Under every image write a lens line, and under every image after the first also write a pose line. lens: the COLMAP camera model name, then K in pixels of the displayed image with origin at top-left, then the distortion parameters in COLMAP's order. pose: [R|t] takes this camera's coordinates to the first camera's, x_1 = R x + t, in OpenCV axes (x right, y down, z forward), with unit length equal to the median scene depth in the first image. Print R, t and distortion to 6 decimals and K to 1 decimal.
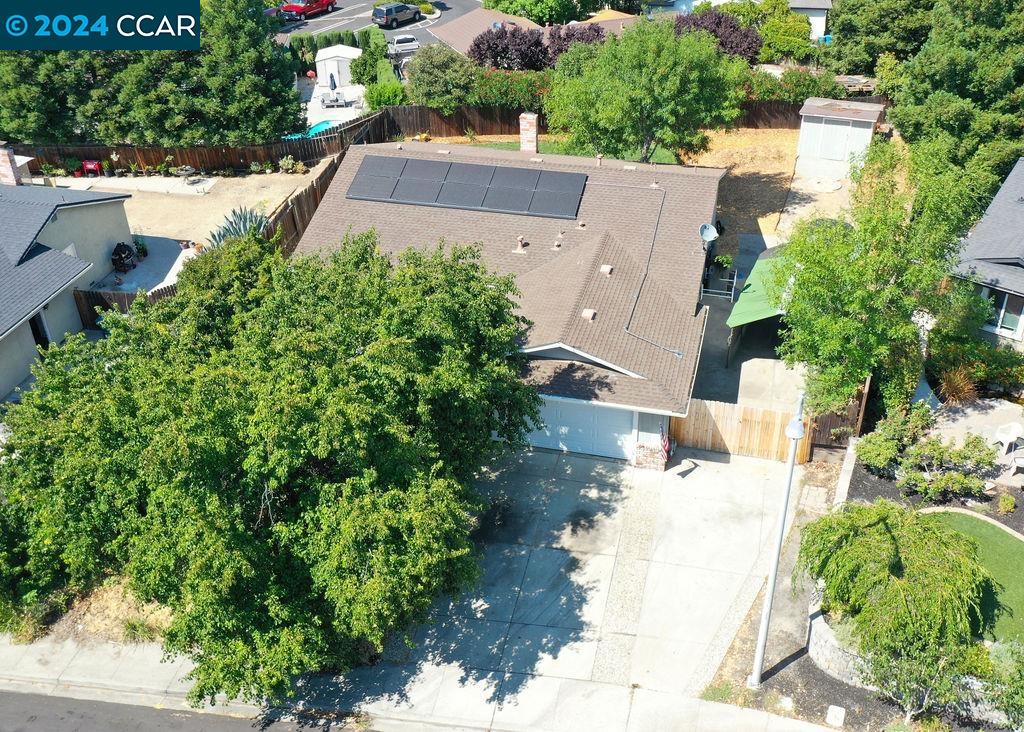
lens RADIAL K [[1092.4, 0, 535.3], [0, 1092.4, 365.5], [0, 0, 1]] dist [0.007066, 0.021643]
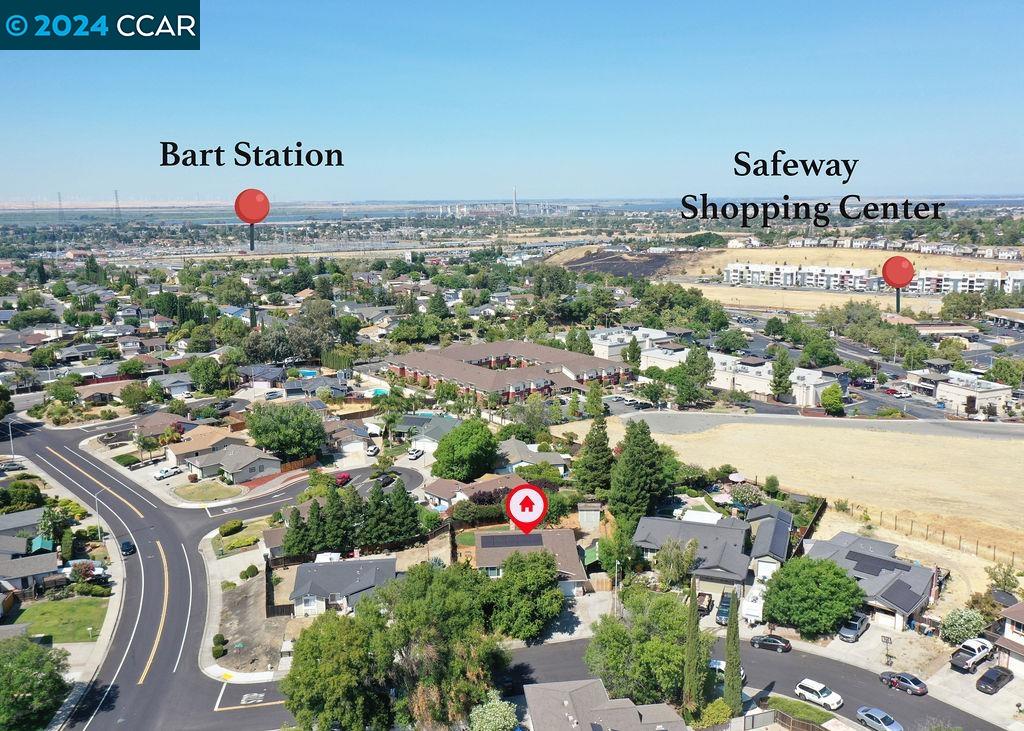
lens RADIAL K [[1092.4, 0, 535.3], [0, 1092.4, 365.0], [0, 0, 1]] dist [0.007066, 0.021643]
pose [[0.946049, -0.075109, 0.315198, -1.187717], [0.172986, 0.939612, -0.295307, 0.418894], [-0.273983, 0.333899, 0.901911, -2.791807]]
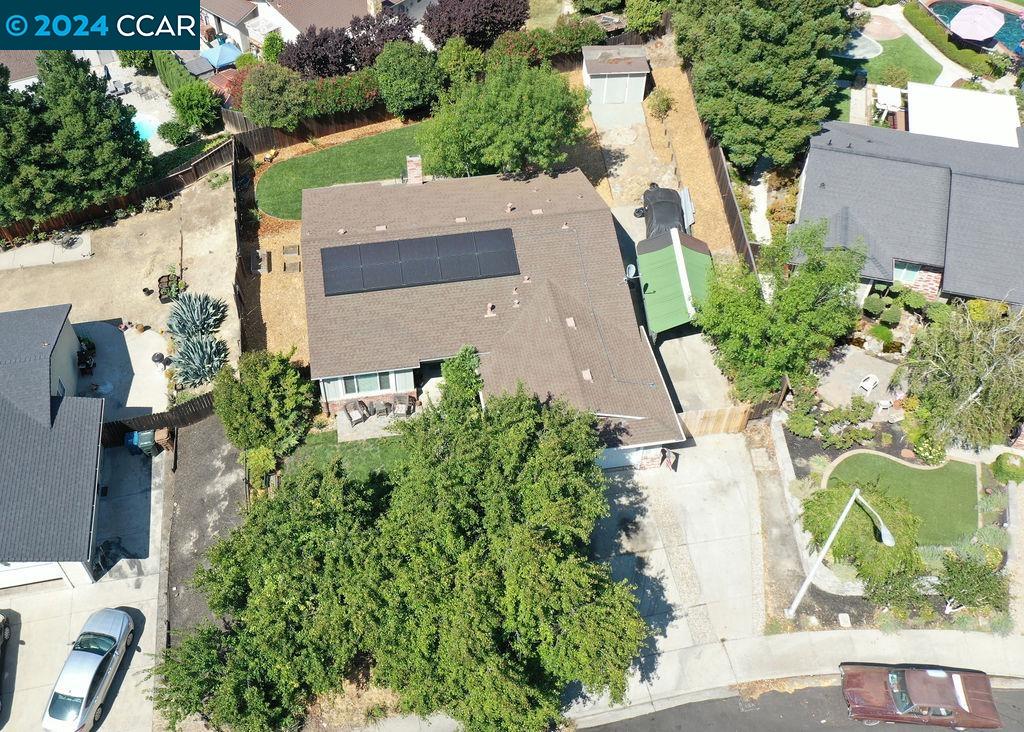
lens RADIAL K [[1030.2, 0, 471.7], [0, 1030.2, 364.3], [0, 0, 1]] dist [0.007607, 0.010689]
pose [[0.924501, -0.284703, 0.253462, -0.341504], [0.204498, 0.931596, 0.300517, -0.400329], [-0.321682, -0.225995, 0.919482, -0.099609]]
